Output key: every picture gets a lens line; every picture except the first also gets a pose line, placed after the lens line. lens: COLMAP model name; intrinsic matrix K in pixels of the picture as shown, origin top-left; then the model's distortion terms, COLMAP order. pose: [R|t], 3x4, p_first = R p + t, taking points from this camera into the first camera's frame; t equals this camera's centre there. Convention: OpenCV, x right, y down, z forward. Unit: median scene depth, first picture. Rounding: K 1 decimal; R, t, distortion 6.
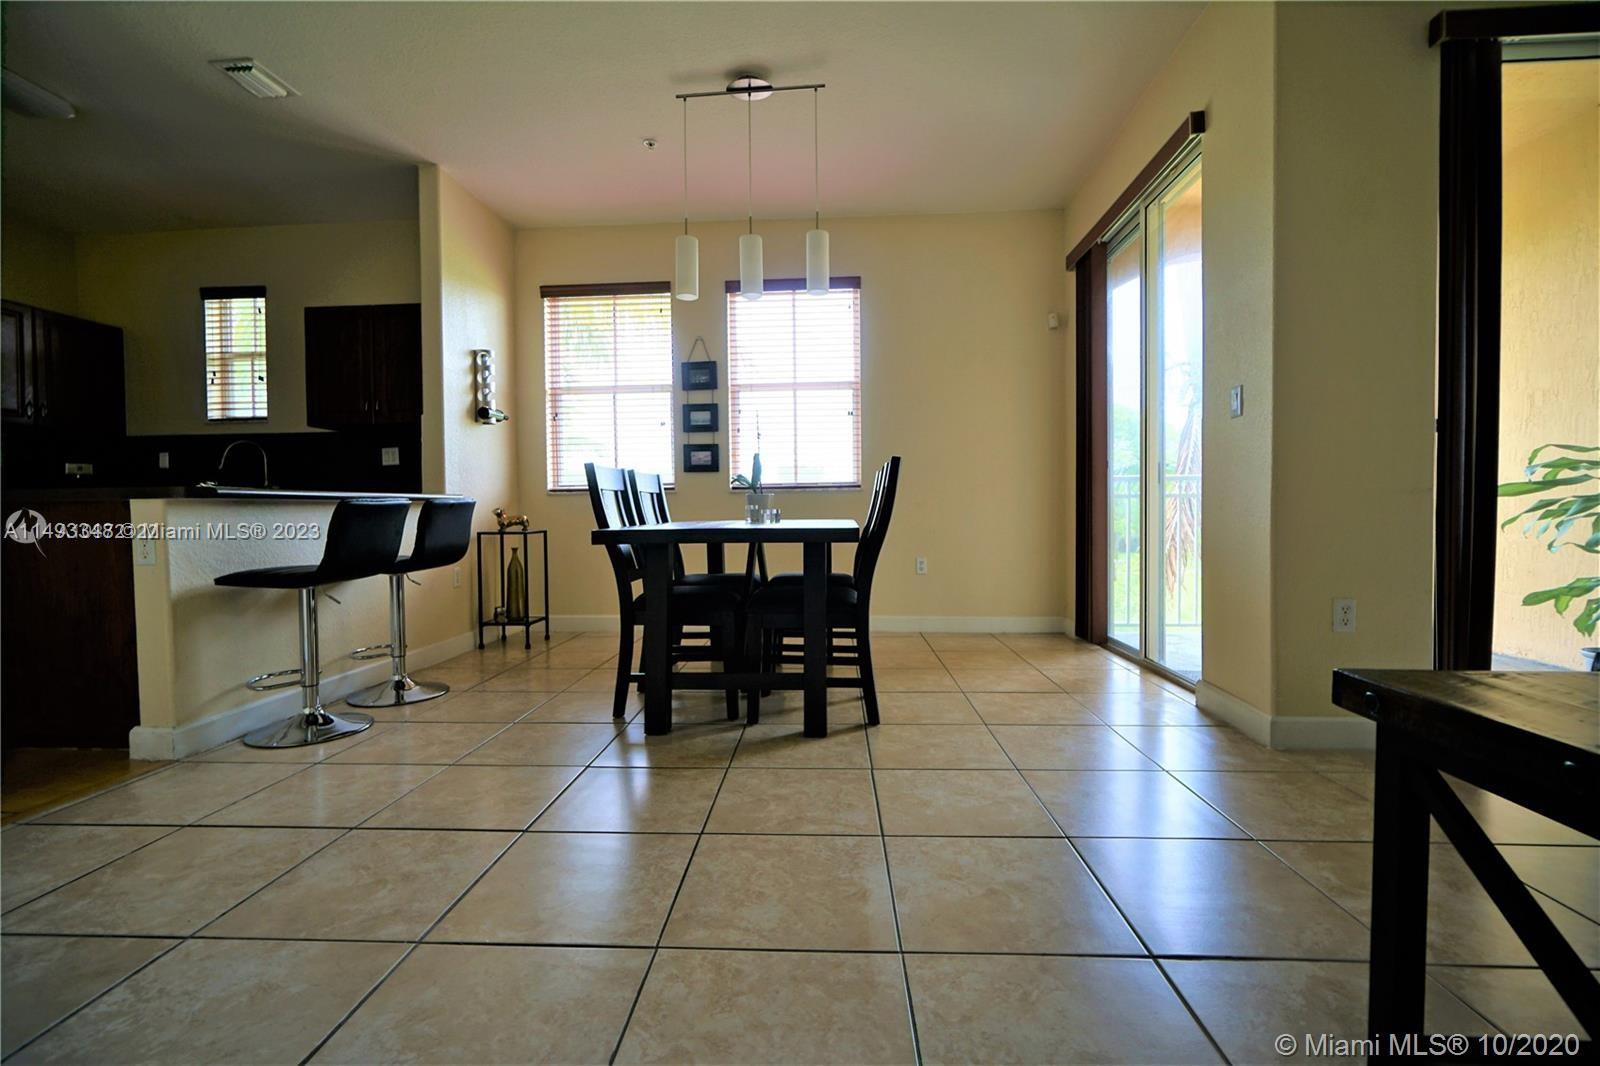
lens RADIAL K [[685.7, 0, 802.9], [0, 685.7, 528.4], [0, 0, 1]] dist [-0.004701, 0.000394]
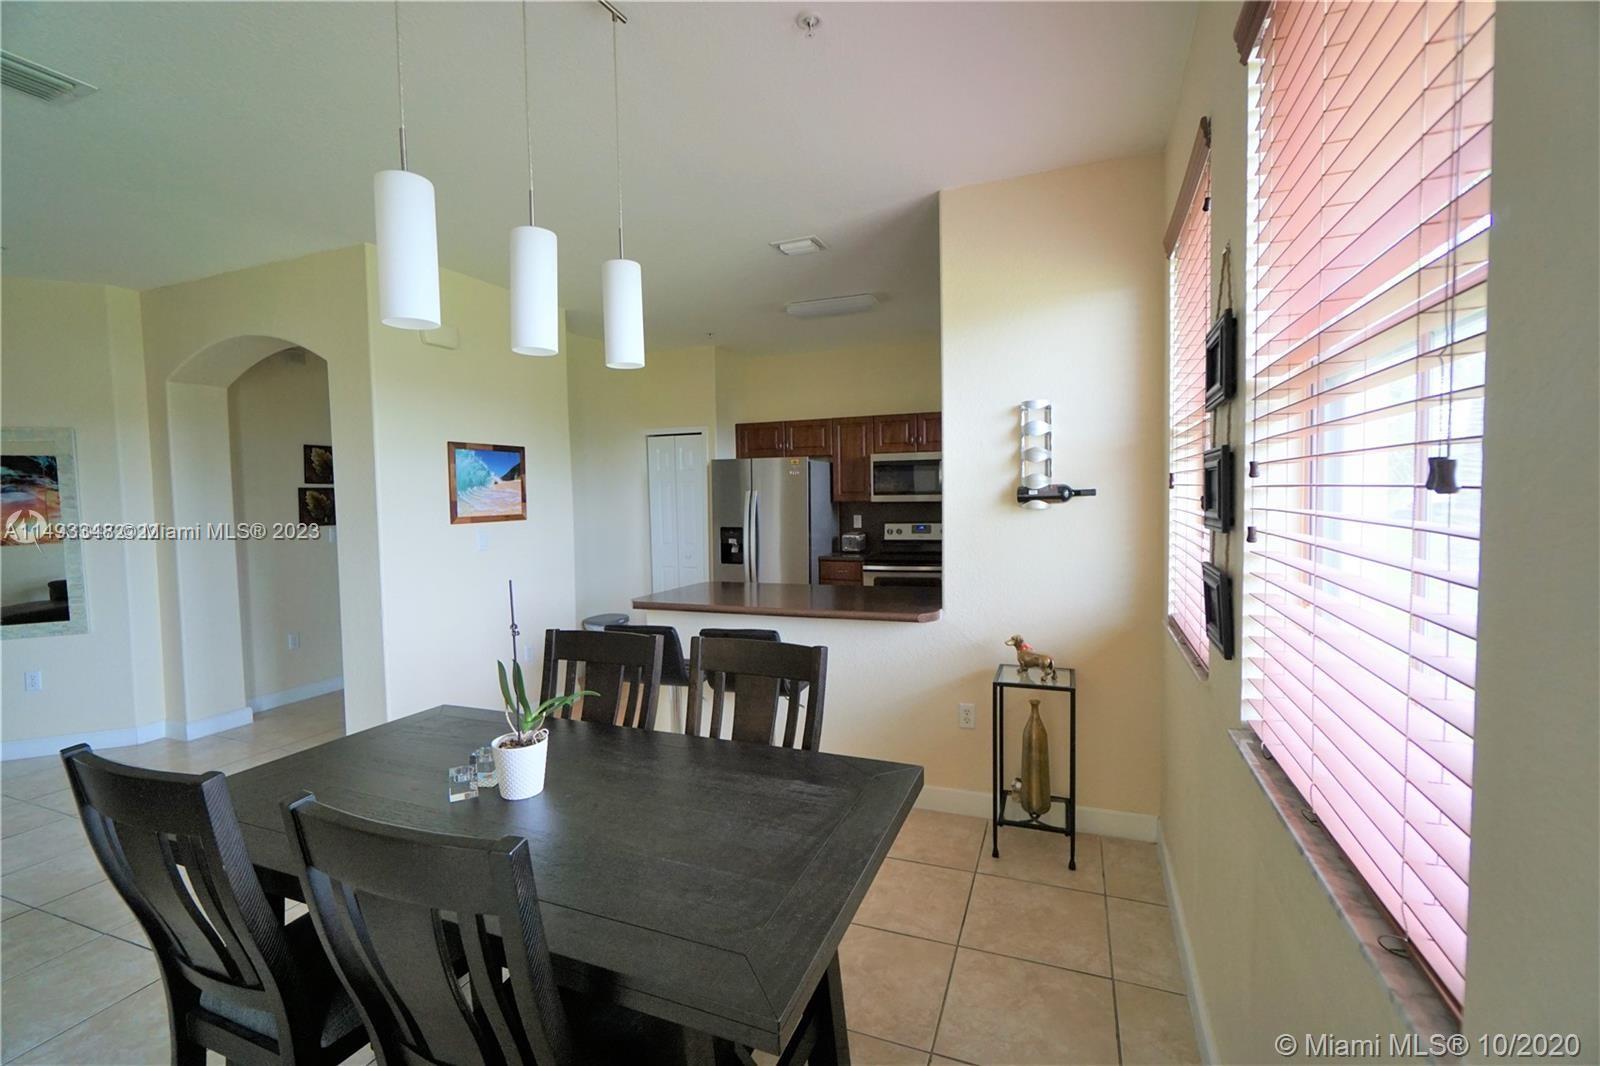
lens RADIAL K [[703.9, 0, 796.3], [0, 703.9, 528.0], [0, 0, 1]] dist [-0.003856, 0.000072]
pose [[-0.323116, 0.063158, -0.944250, 0.266067], [-0.001374, 0.997738, 0.067206, -0.175643], [0.946359, 0.023013, -0.322298, 0.972862]]
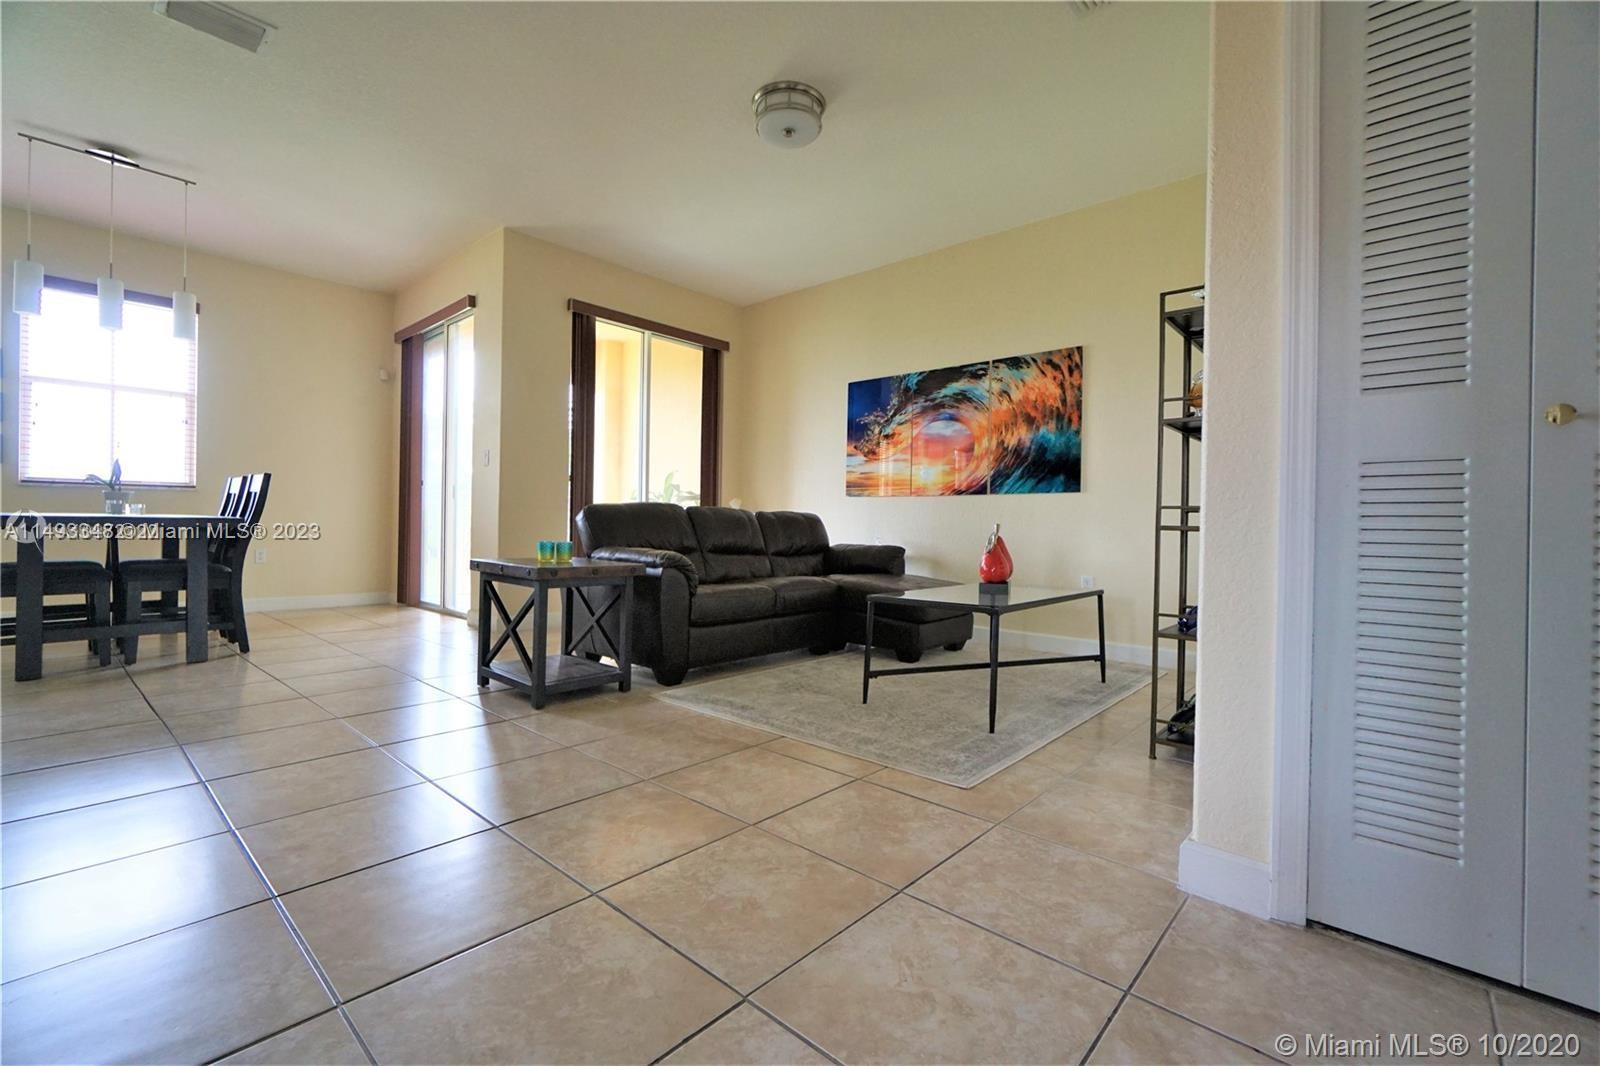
lens RADIAL K [[685.7, 0, 802.9], [0, 685.7, 528.4], [0, 0, 1]] dist [-0.004701, 0.000394]
pose [[0.623048, 0.015745, 0.782025, -0.178806], [-0.004373, 0.999852, -0.016648, 0.022506], [-0.782171, 0.006953, 0.623025, -0.509645]]
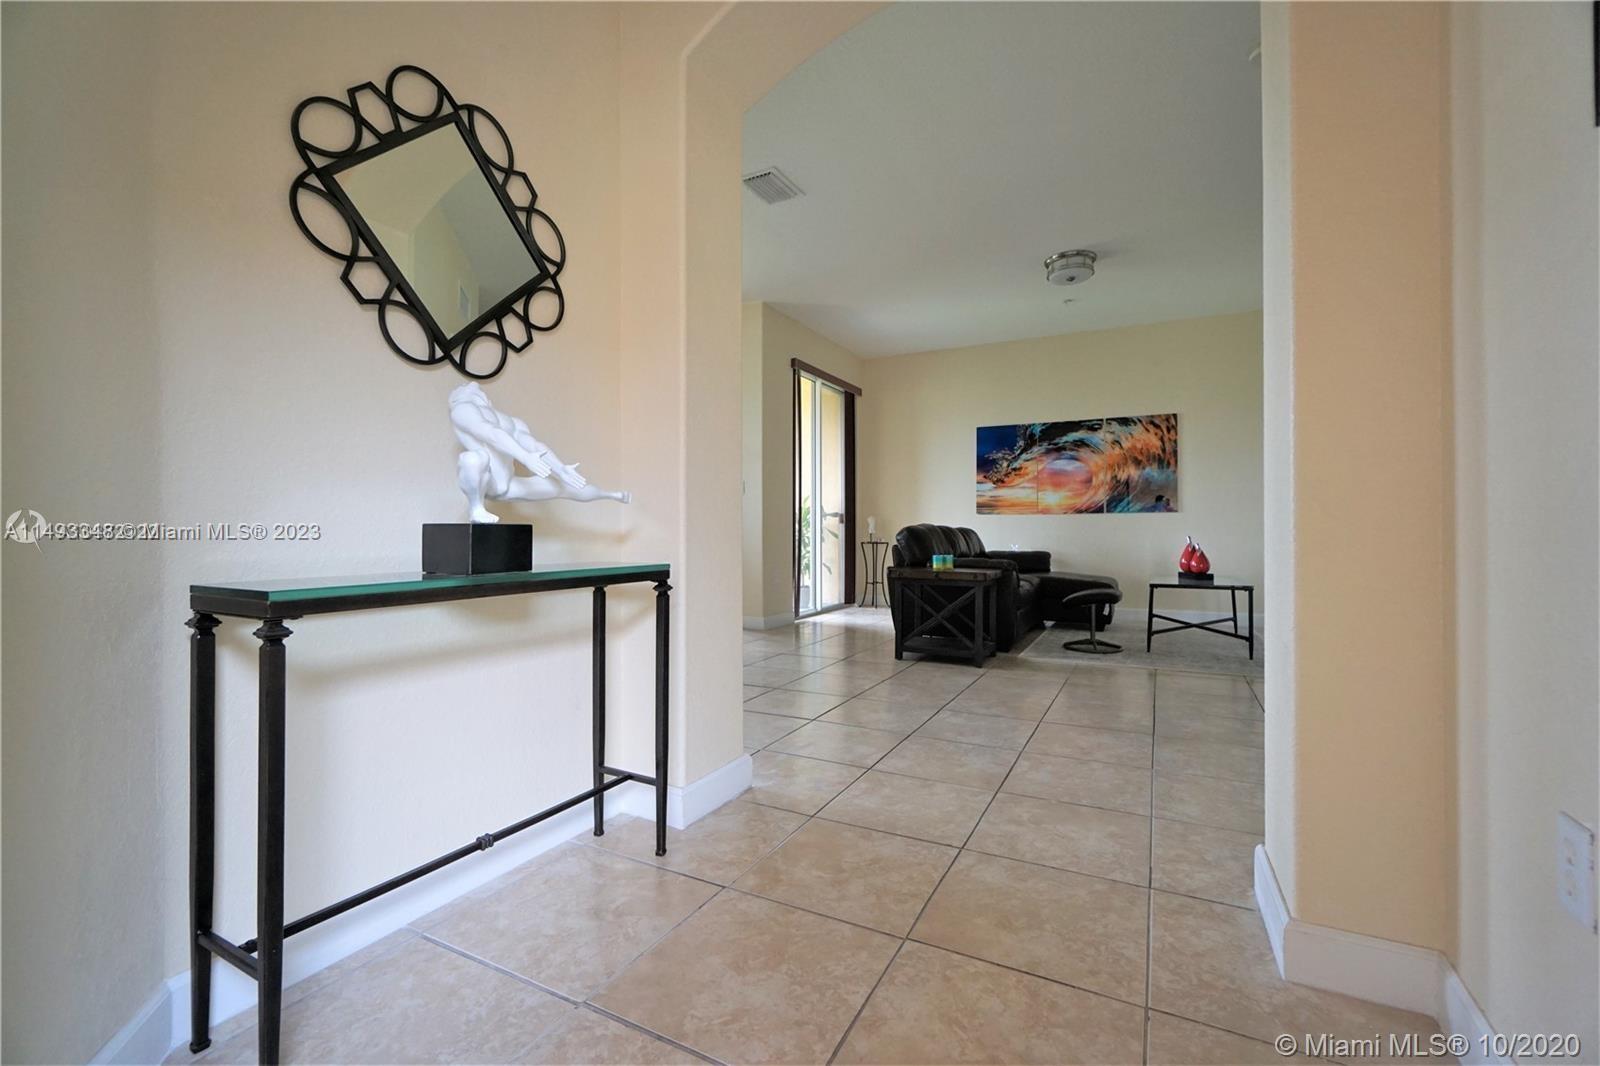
lens RADIAL K [[685.7, 0, 802.9], [0, 685.7, 528.4], [0, 0, 1]] dist [-0.004701, 0.000394]
pose [[0.411541, 0.010793, 0.911328, -0.808551], [0.018323, 0.999630, -0.020113, 0.002183], [-0.911207, 0.024976, 0.411190, -0.086570]]
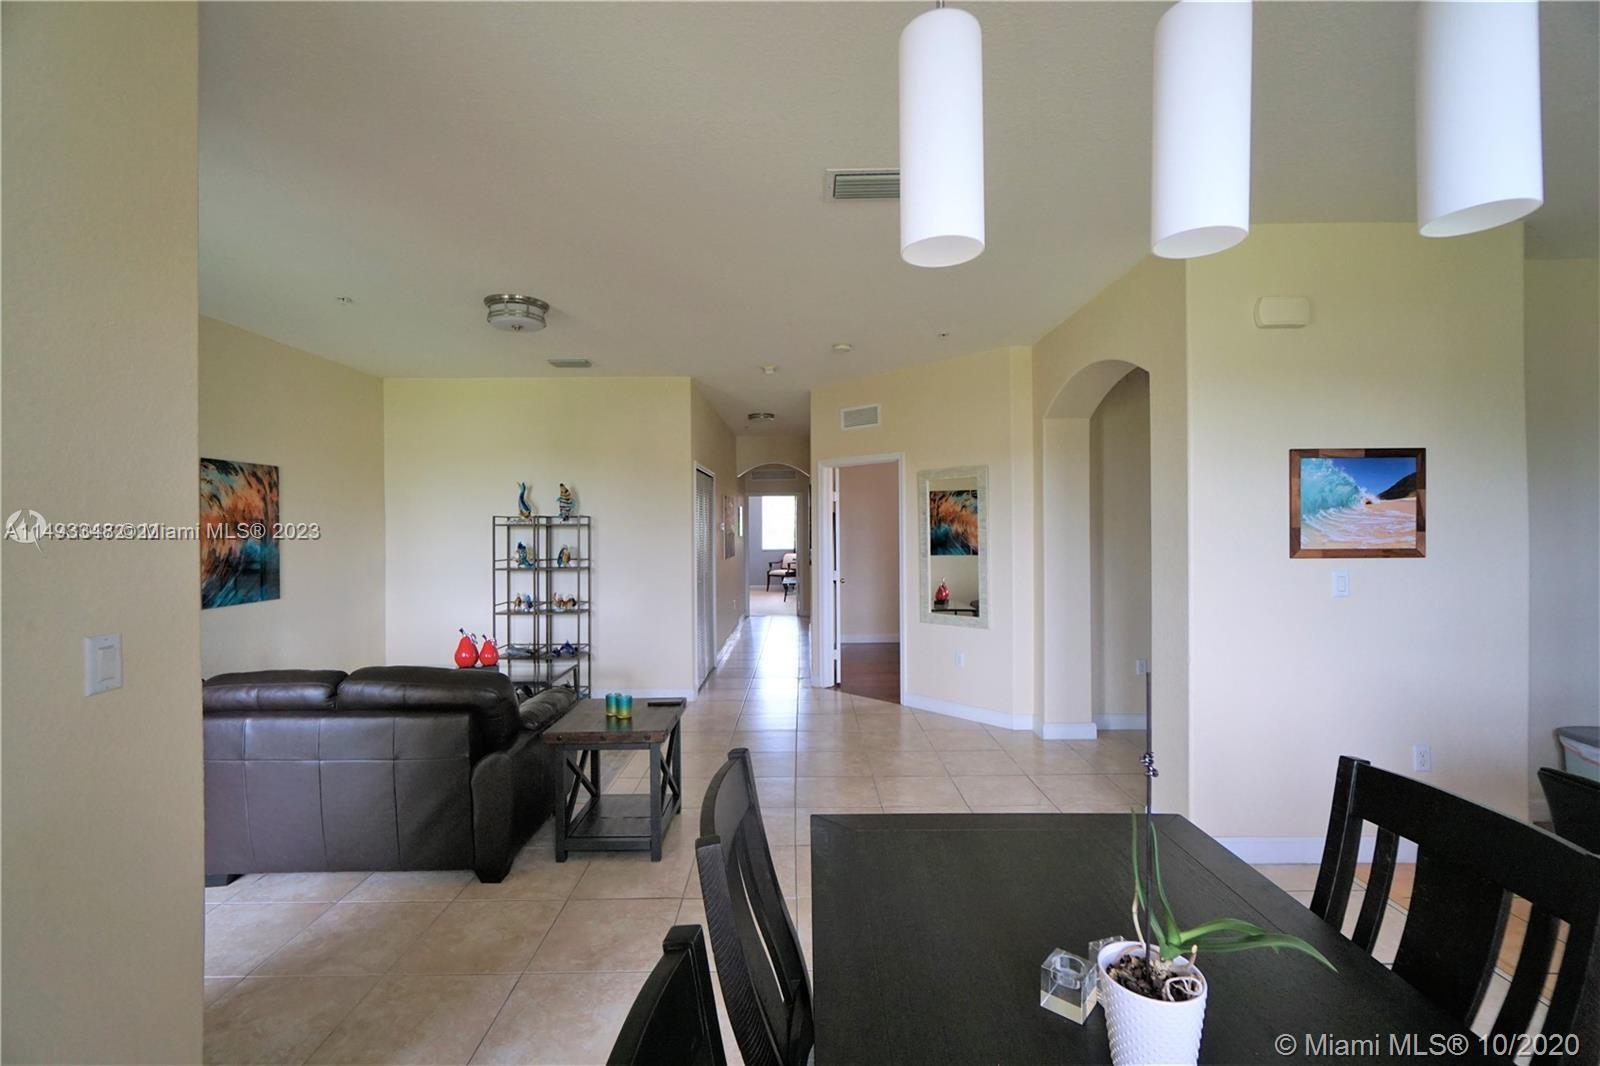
lens RADIAL K [[688.9, 0, 802.2], [0, 688.9, 526.3], [0, 0, 1]] dist [-0.011407, 0.005462]
pose [[-0.998434, 0.015621, -0.053720, 0.061764], [0.014469, 0.999658, 0.021775, -0.171495], [0.054041, 0.020963, -0.998319, 0.899419]]
